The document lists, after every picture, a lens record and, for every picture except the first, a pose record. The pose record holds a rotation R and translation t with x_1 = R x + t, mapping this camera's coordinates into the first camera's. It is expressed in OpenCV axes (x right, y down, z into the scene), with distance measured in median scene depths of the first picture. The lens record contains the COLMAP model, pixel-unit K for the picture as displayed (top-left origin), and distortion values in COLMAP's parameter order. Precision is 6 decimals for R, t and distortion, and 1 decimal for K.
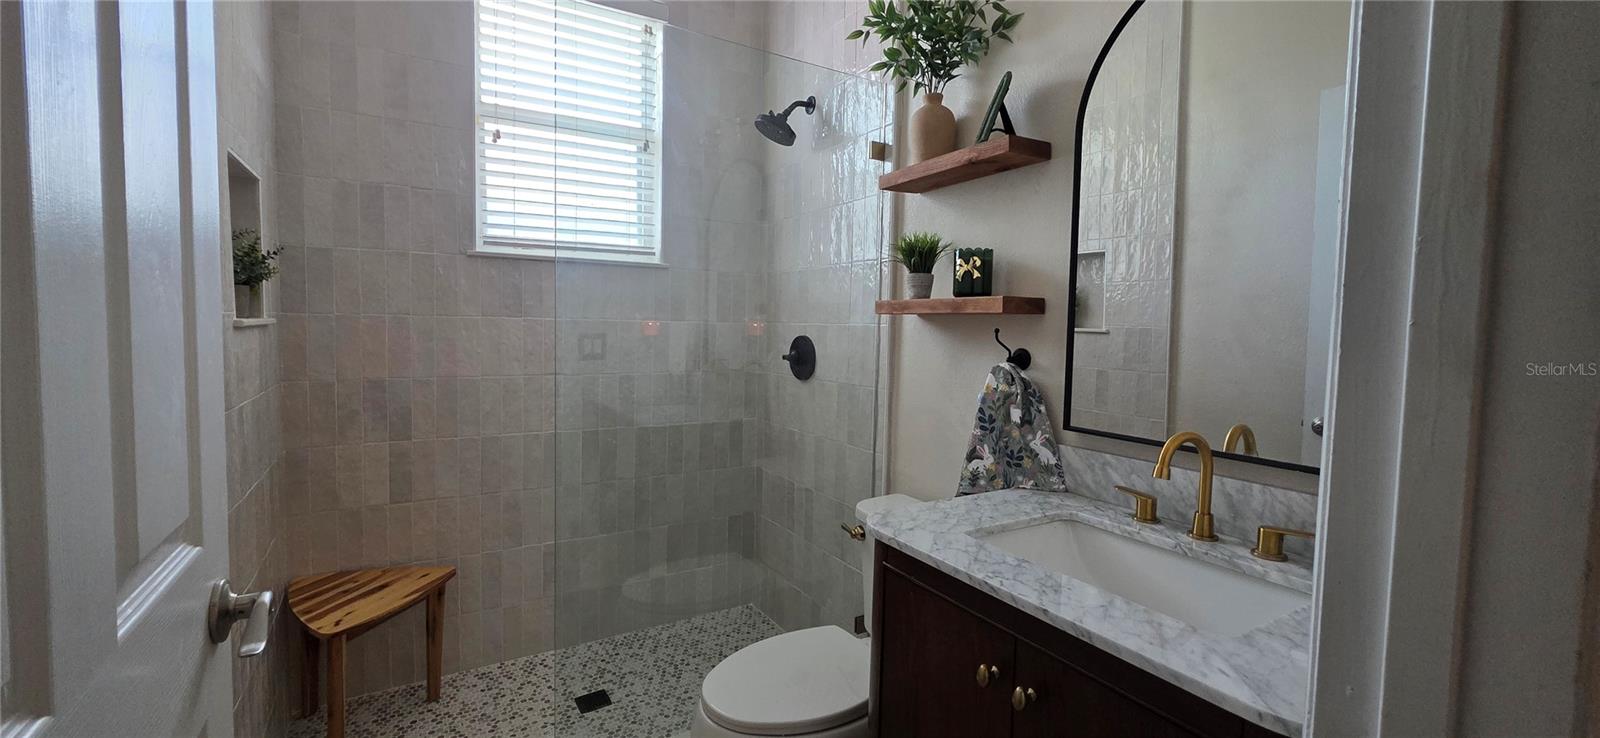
lens RADIAL K [[642.5, 0, 802.8], [0, 642.5, 359.5], [0, 0, 1]] dist [0.001671, 0.000036]
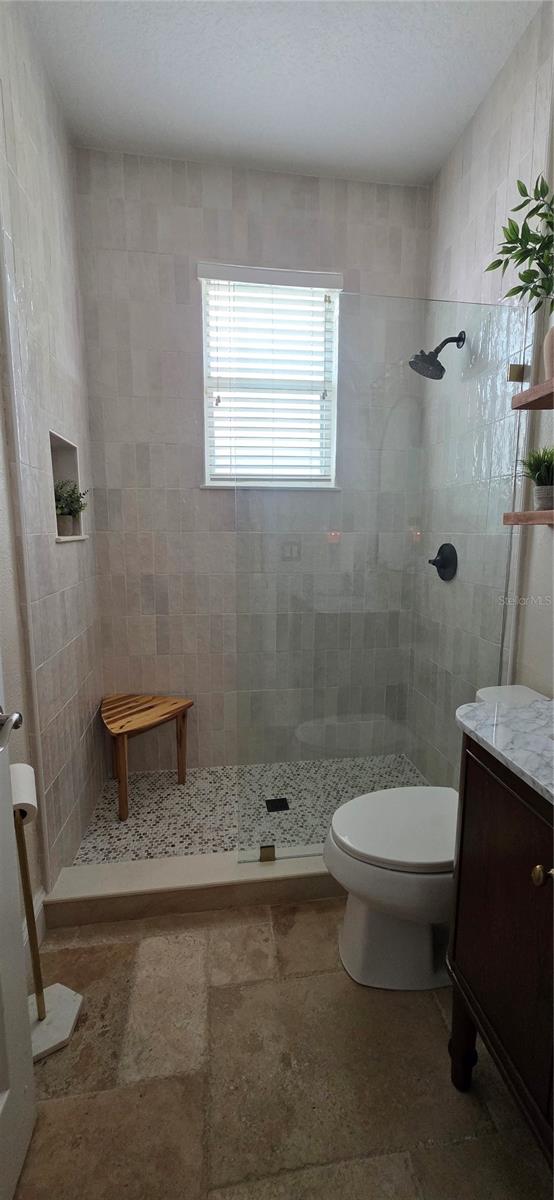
lens RADIAL K [[481.9, 0, 293.8], [0, 481.9, 596.3], [0, 0, 1]] dist [0.001671, 0.000036]
pose [[0.920742, 0.039044, -0.388213, 0.110116], [-0.007215, 0.996514, 0.083112, -0.014684], [0.390105, -0.073724, 0.917814, 0.083244]]
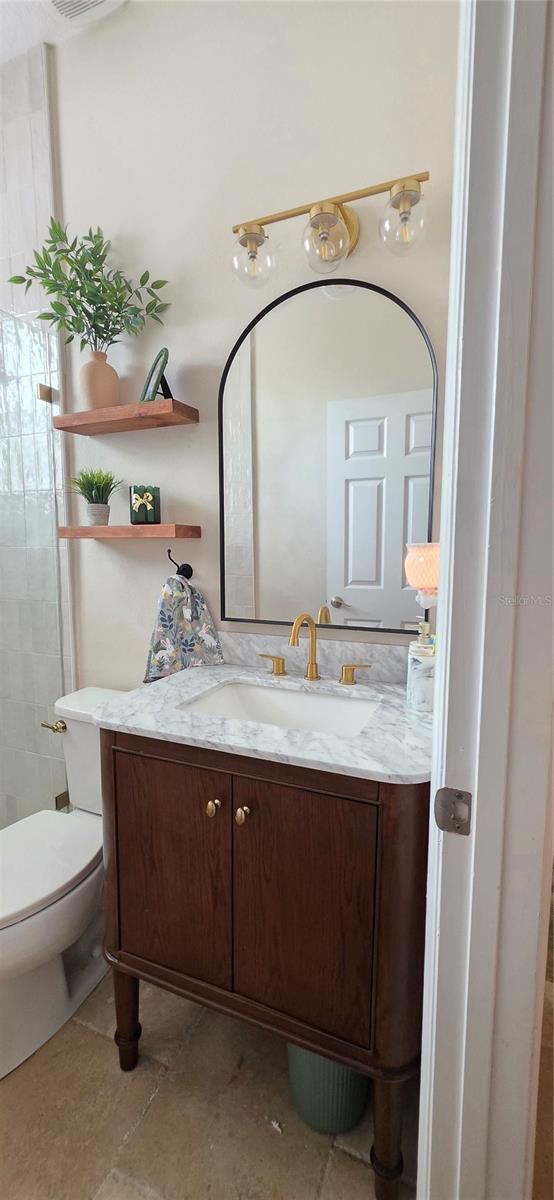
lens RADIAL K [[481.9, 0, 280.4], [0, 481.9, 599.8], [0, 0, 1]] dist [0.001671, 0.000036]
pose [[0.801884, -0.082483, 0.591759, -0.090454], [0.045654, 0.995988, 0.076962, -0.009322], [-0.595733, -0.034698, 0.802433, 0.063821]]
